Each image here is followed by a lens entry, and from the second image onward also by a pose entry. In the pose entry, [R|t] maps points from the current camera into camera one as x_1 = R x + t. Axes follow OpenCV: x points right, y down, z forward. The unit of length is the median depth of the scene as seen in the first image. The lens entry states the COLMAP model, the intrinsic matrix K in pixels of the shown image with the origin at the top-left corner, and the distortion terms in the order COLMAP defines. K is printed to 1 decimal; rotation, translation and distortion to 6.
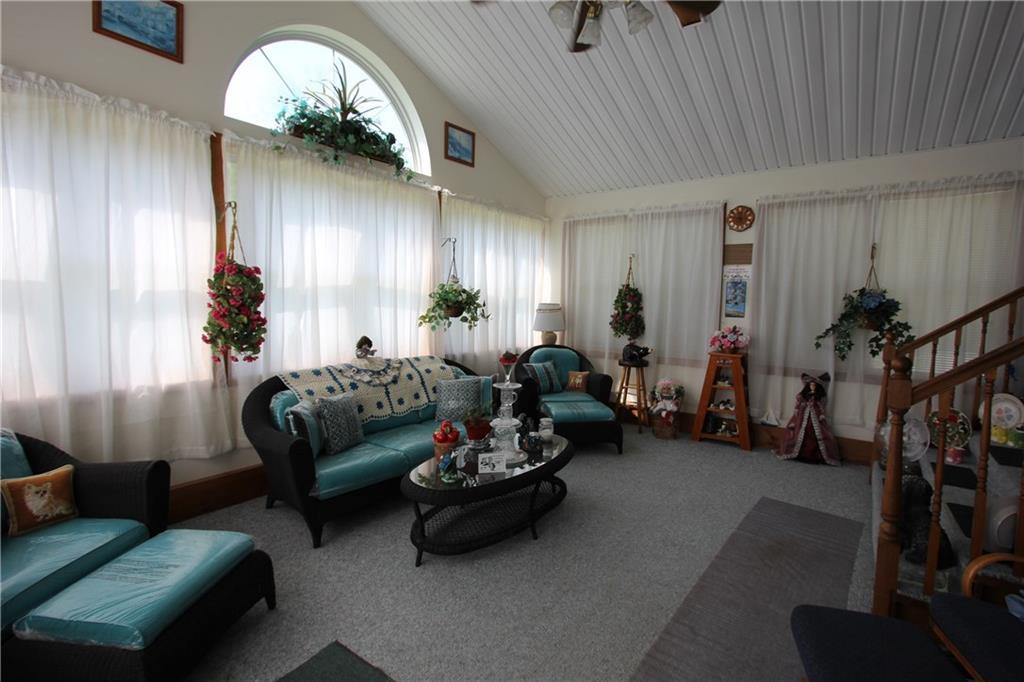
lens RADIAL K [[495.1, 0, 512.0], [0, 495.1, 341.0], [0, 0, 1]] dist [-0.001161, -0.000654]
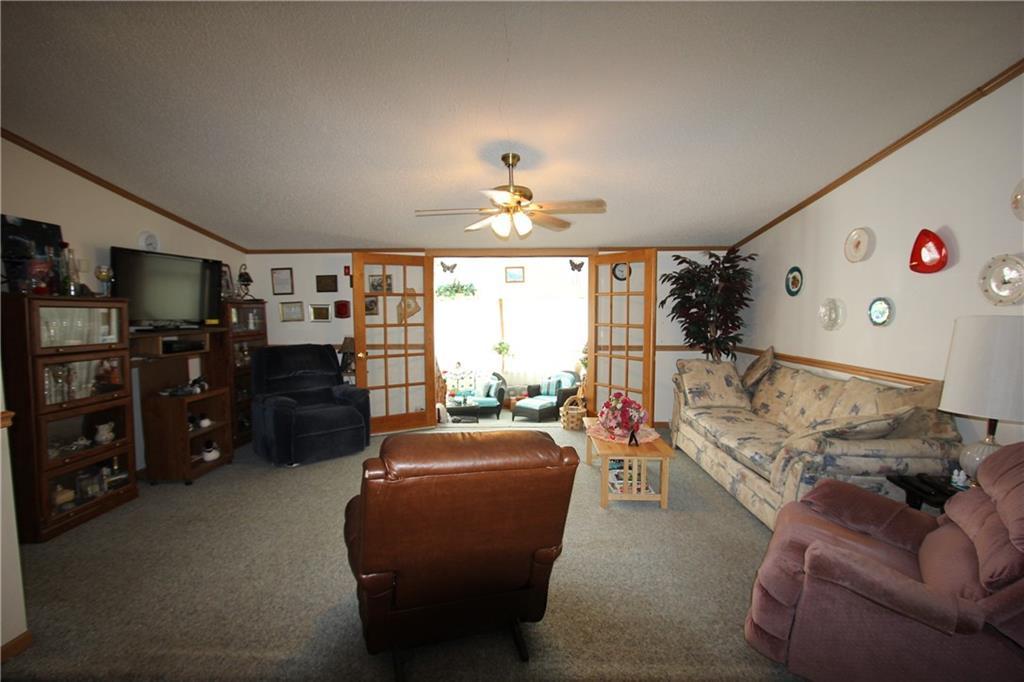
lens RADIAL K [[495.1, 0, 512.0], [0, 495.1, 341.0], [0, 0, 1]] dist [-0.001161, -0.000654]
pose [[0.552035, 0.042587, -0.832733, 2.023414], [-0.038238, 0.998937, 0.025737, -0.190423], [0.832944, 0.017634, 0.553076, -0.239966]]
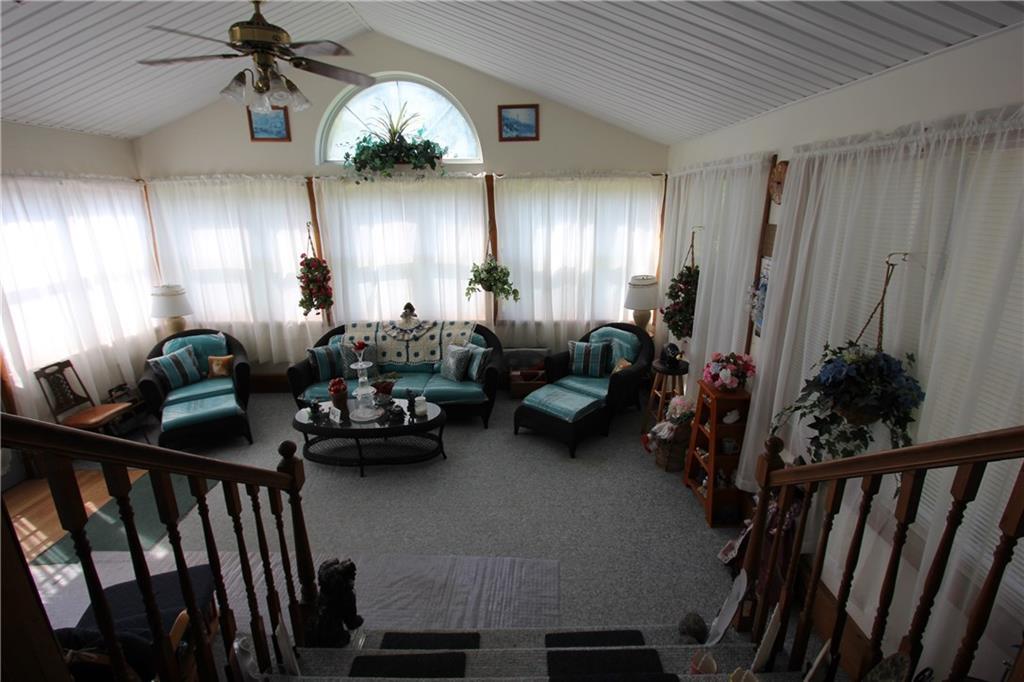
lens RADIAL K [[495.1, 0, 512.0], [0, 495.1, 341.0], [0, 0, 1]] dist [-0.001161, -0.000654]
pose [[0.570810, 0.206577, -0.794671, 0.951007], [-0.039885, 0.973667, 0.224459, -0.218761], [0.820113, -0.096428, 0.564018, 0.431006]]
